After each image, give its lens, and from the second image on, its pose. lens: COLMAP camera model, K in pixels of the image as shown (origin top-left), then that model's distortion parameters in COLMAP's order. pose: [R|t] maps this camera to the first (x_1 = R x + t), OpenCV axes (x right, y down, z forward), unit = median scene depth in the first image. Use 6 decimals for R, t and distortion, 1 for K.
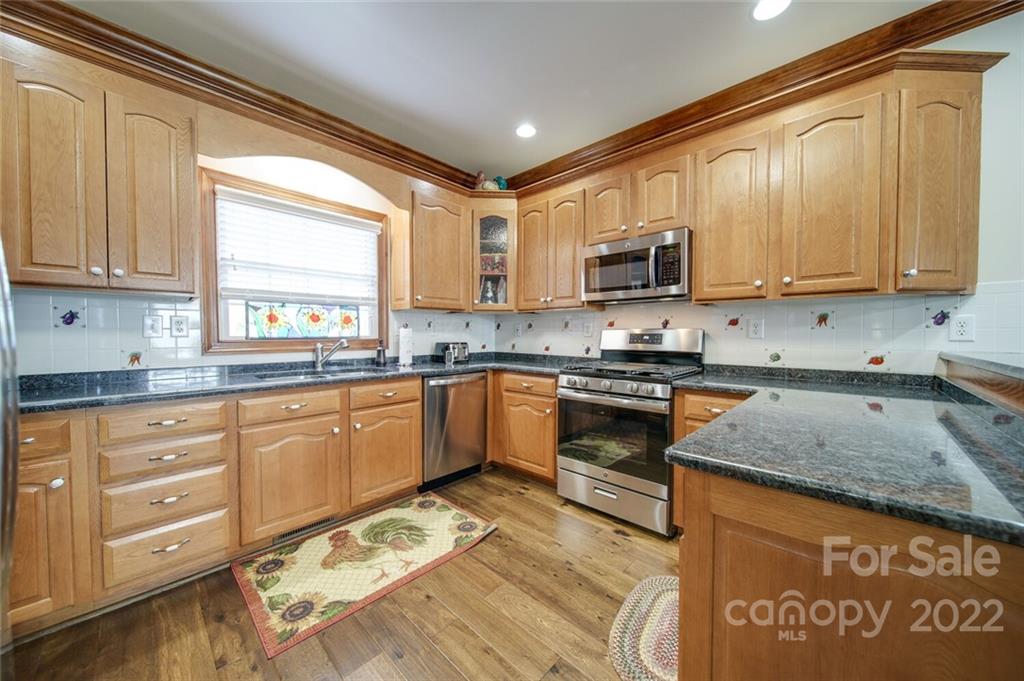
lens RADIAL K [[358.2, 0, 513.8], [0, 358.2, 341.5], [0, 0, 1]] dist [0.001391, -0.001733]
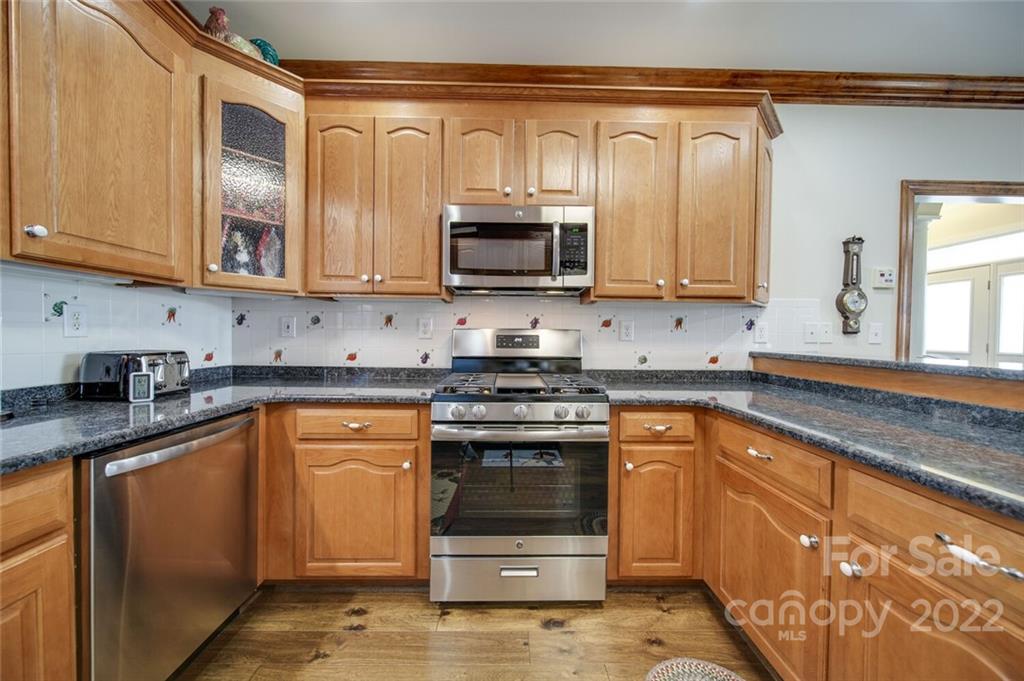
lens RADIAL K [[358.2, 0, 515.0], [0, 358.2, 340.1], [0, 0, 1]] dist [0.001391, -0.001733]
pose [[0.717622, -0.005605, 0.696411, -0.208055], [0.005768, 0.999981, 0.002104, -0.013822], [-0.696409, 0.002507, 0.717640, 0.502934]]
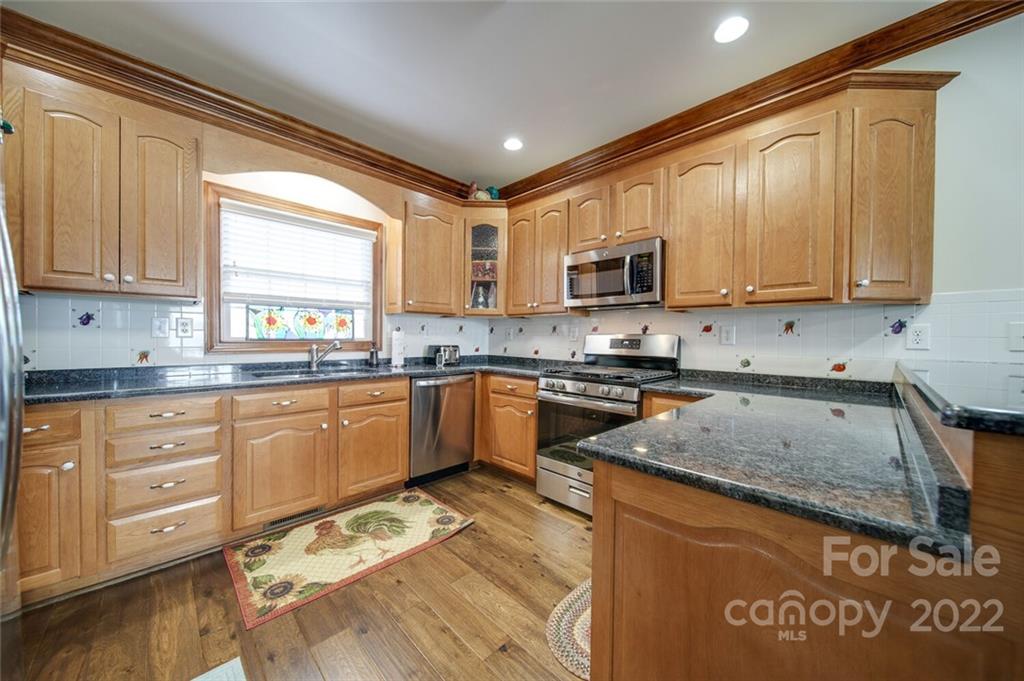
lens RADIAL K [[358.2, 0, 514.3], [0, 358.2, 341.0], [0, 0, 1]] dist [0.001391, -0.001733]
pose [[0.999394, 0.011021, -0.033025, 0.093036], [-0.011391, 0.999874, -0.011057, -0.000769], [0.032899, 0.011426, 0.999393, -0.048941]]
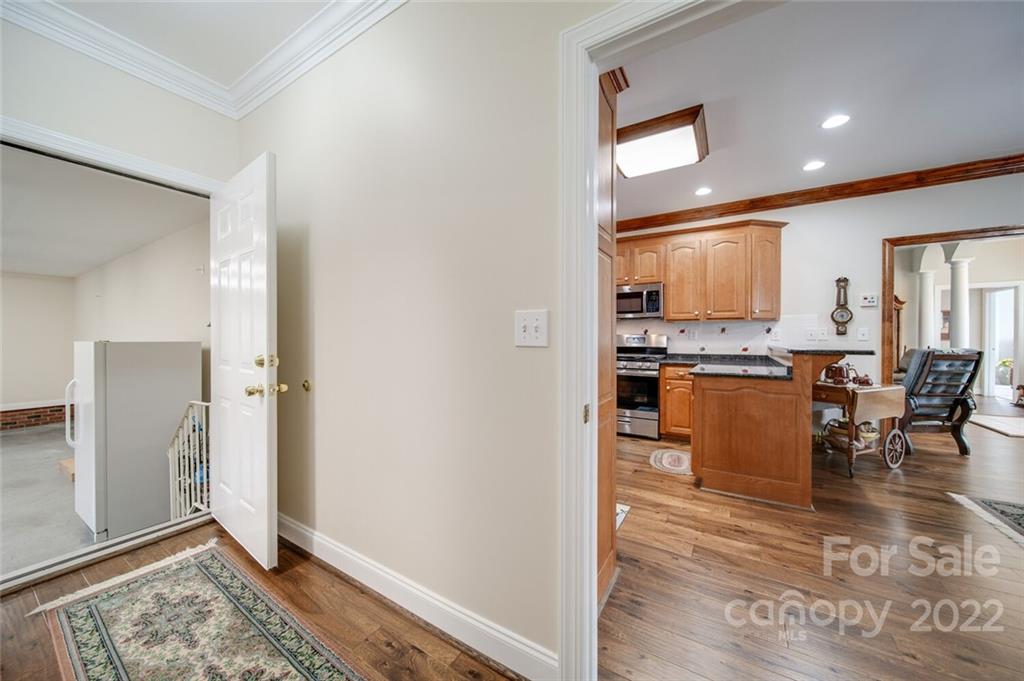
lens RADIAL K [[358.2, 0, 514.7], [0, 358.2, 340.6], [0, 0, 1]] dist [0.001391, -0.001733]
pose [[0.979113, -0.002712, 0.203299, -0.658541], [0.005178, 0.999919, -0.011595, 0.014054], [-0.203251, 0.012406, 0.979048, -0.697013]]
